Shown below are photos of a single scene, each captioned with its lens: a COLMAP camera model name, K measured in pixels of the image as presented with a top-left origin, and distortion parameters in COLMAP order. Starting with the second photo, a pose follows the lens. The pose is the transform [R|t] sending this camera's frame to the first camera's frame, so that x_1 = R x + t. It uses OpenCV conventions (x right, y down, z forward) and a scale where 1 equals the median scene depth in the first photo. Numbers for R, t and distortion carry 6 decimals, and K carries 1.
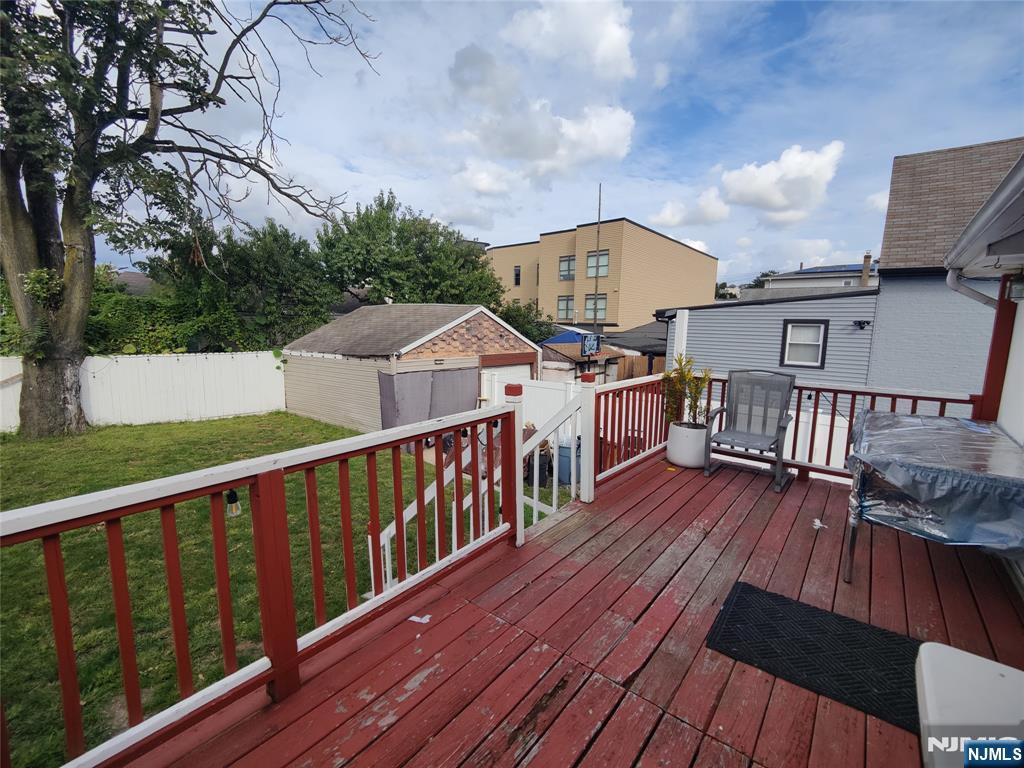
lens RADIAL K [[442.5, 0, 512.0], [0, 442.5, 384.0], [0, 0, 1]] dist [0.002886, -0.000583]
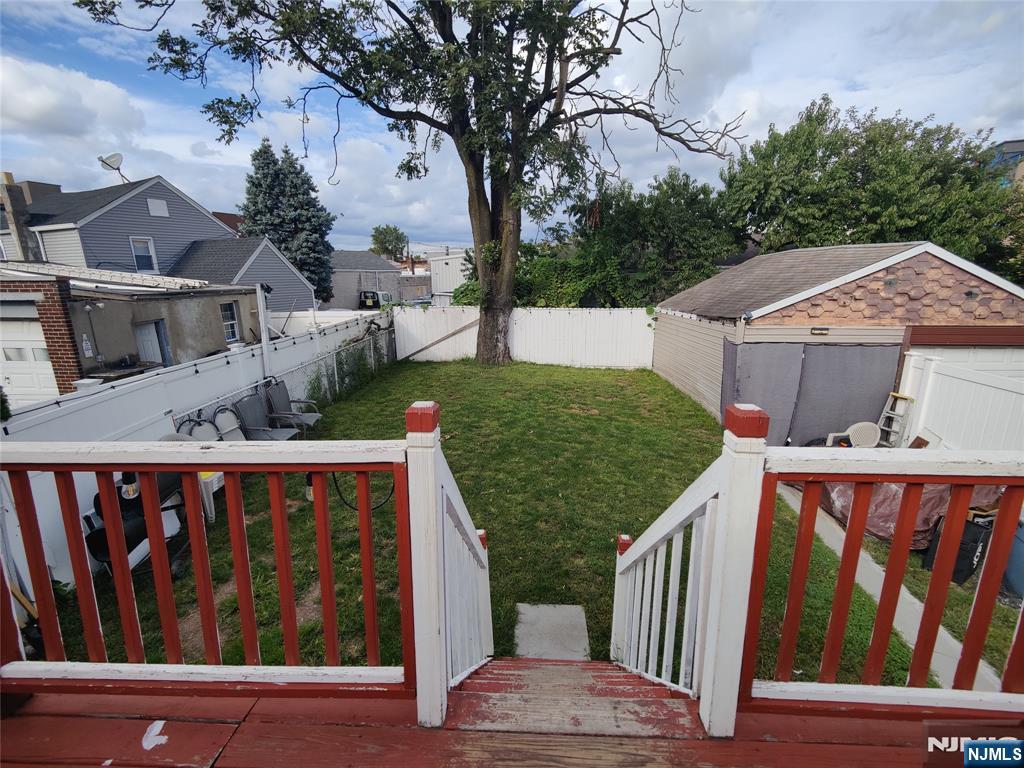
lens RADIAL K [[442.5, 0, 512.0], [0, 442.5, 384.0], [0, 0, 1]] dist [0.002886, -0.000583]
pose [[0.600986, 0.166668, -0.781689, 0.096510], [-0.092809, 0.985953, 0.138866, -0.019699], [0.793853, -0.010909, 0.608012, 0.191510]]
